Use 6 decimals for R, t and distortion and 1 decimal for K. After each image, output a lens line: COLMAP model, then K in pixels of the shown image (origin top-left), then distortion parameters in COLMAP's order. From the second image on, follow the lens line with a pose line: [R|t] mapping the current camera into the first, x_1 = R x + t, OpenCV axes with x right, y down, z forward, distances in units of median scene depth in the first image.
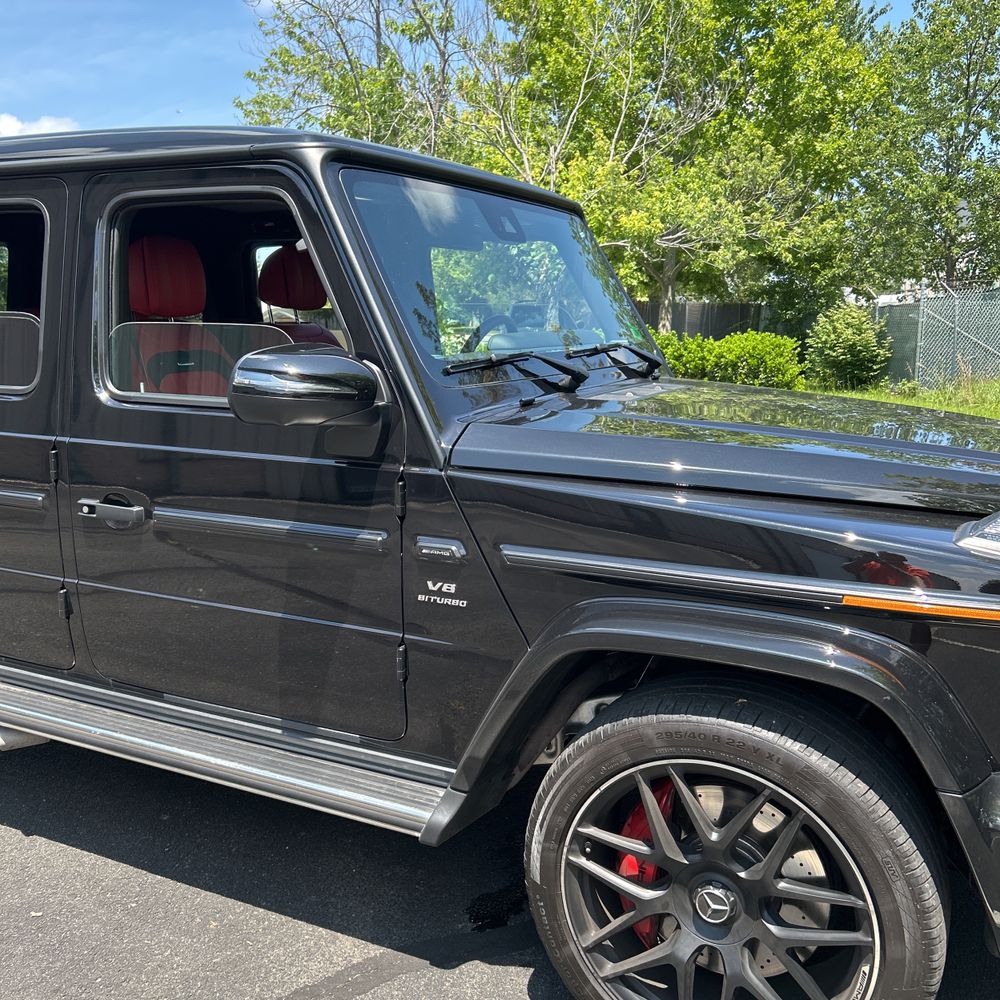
lens RADIAL K [[995.4, 0, 489.9], [0, 995.4, 508.2], [0, 0, 1]] dist [0.058735, -0.080760]
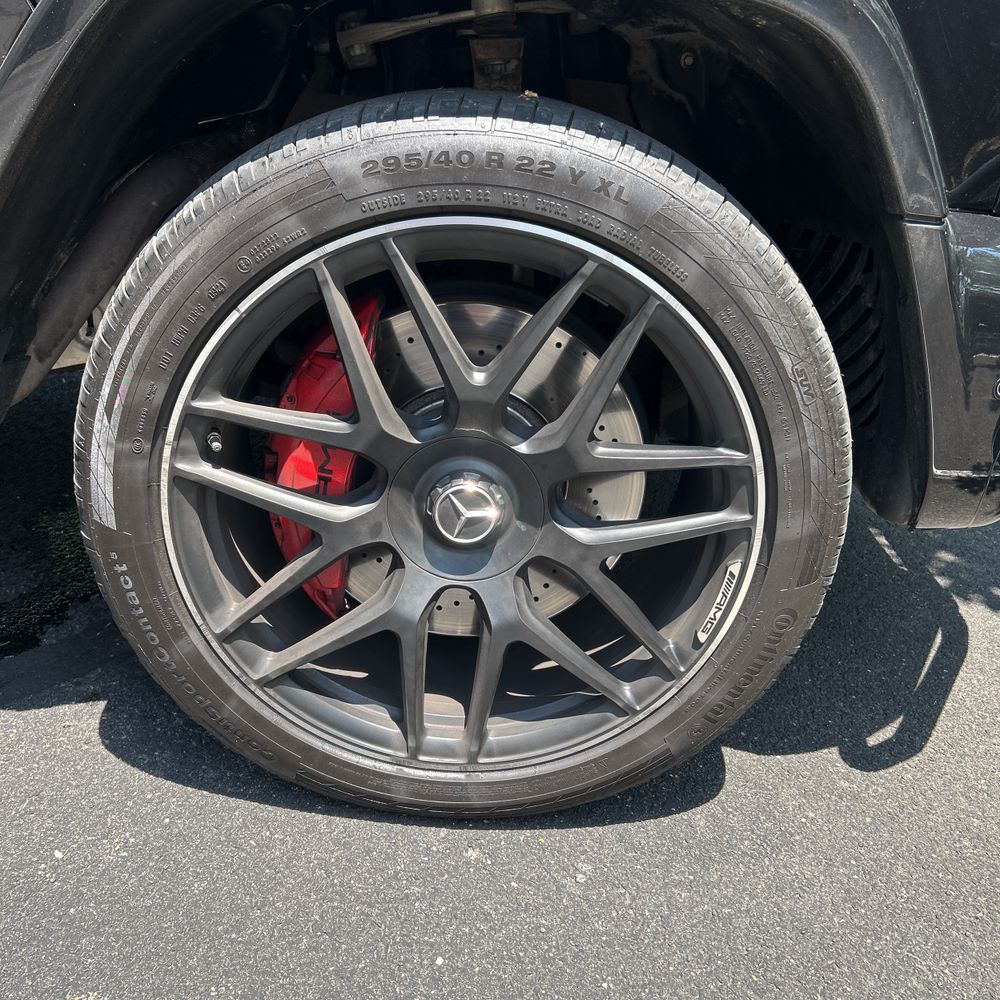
lens RADIAL K [[1086.4, 0, 523.0], [0, 1086.4, 566.9], [0, 0, 1]] dist [0.031814, -0.014782]
pose [[0.877811, -0.122334, 0.463121, -0.025501], [-0.010842, 0.961516, 0.274536, 0.250775], [-0.478884, -0.246012, 0.842703, 0.462541]]
